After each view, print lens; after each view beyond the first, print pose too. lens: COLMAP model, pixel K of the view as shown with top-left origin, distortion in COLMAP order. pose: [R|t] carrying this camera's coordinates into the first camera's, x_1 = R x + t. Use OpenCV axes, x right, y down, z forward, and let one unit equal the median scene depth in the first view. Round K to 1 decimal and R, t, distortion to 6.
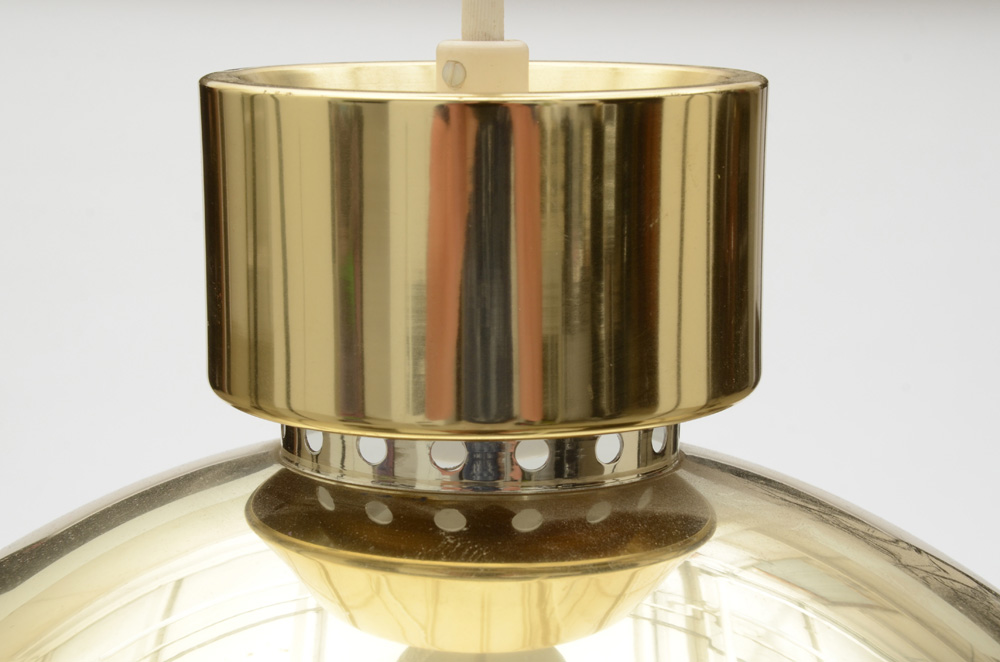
lens RADIAL K [[2241.0, 0, 500.0], [0, 2241.0, 331.0], [0, 0, 1]] dist [0.024252, 0.033193]
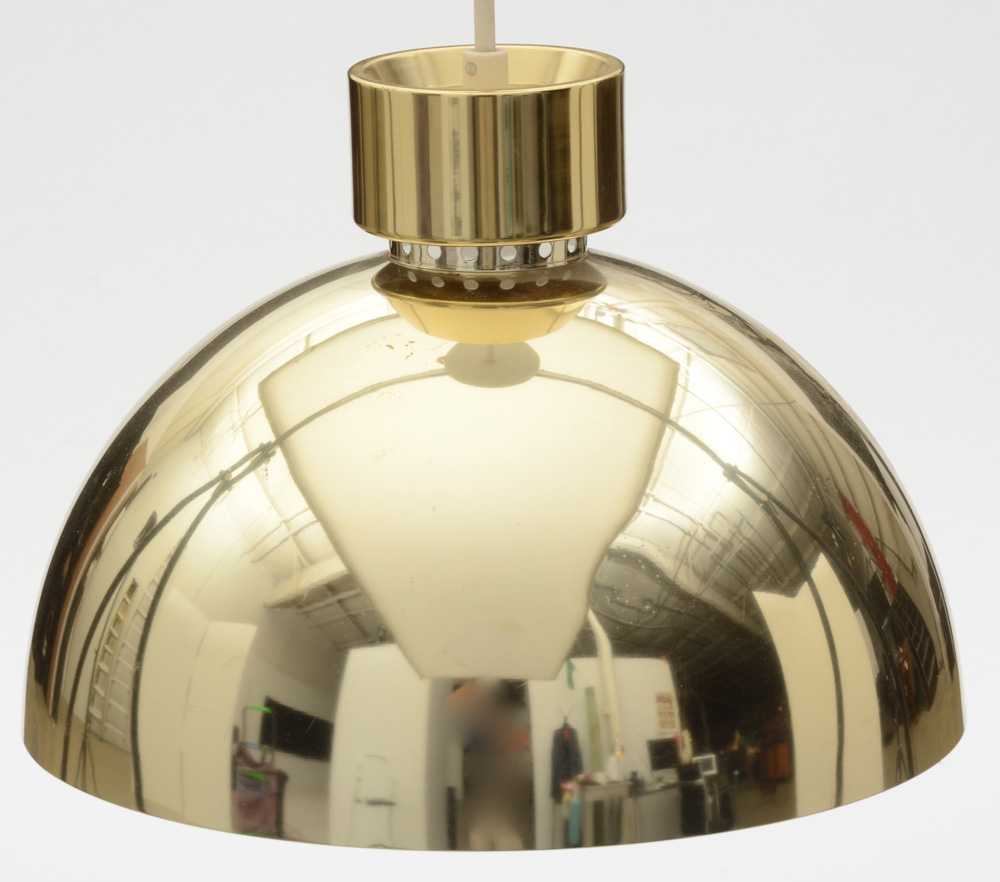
lens RADIAL K [[3694.8, 0, 500.0], [0, 3694.8, 441.0], [0, 0, 1]] dist [0.125698, -1.836881]
pose [[0.999347, -0.016250, -0.032282, 0.110251], [0.019489, 0.994522, 0.102699, -0.123035], [0.030436, -0.103261, 0.994189, -2.412228]]
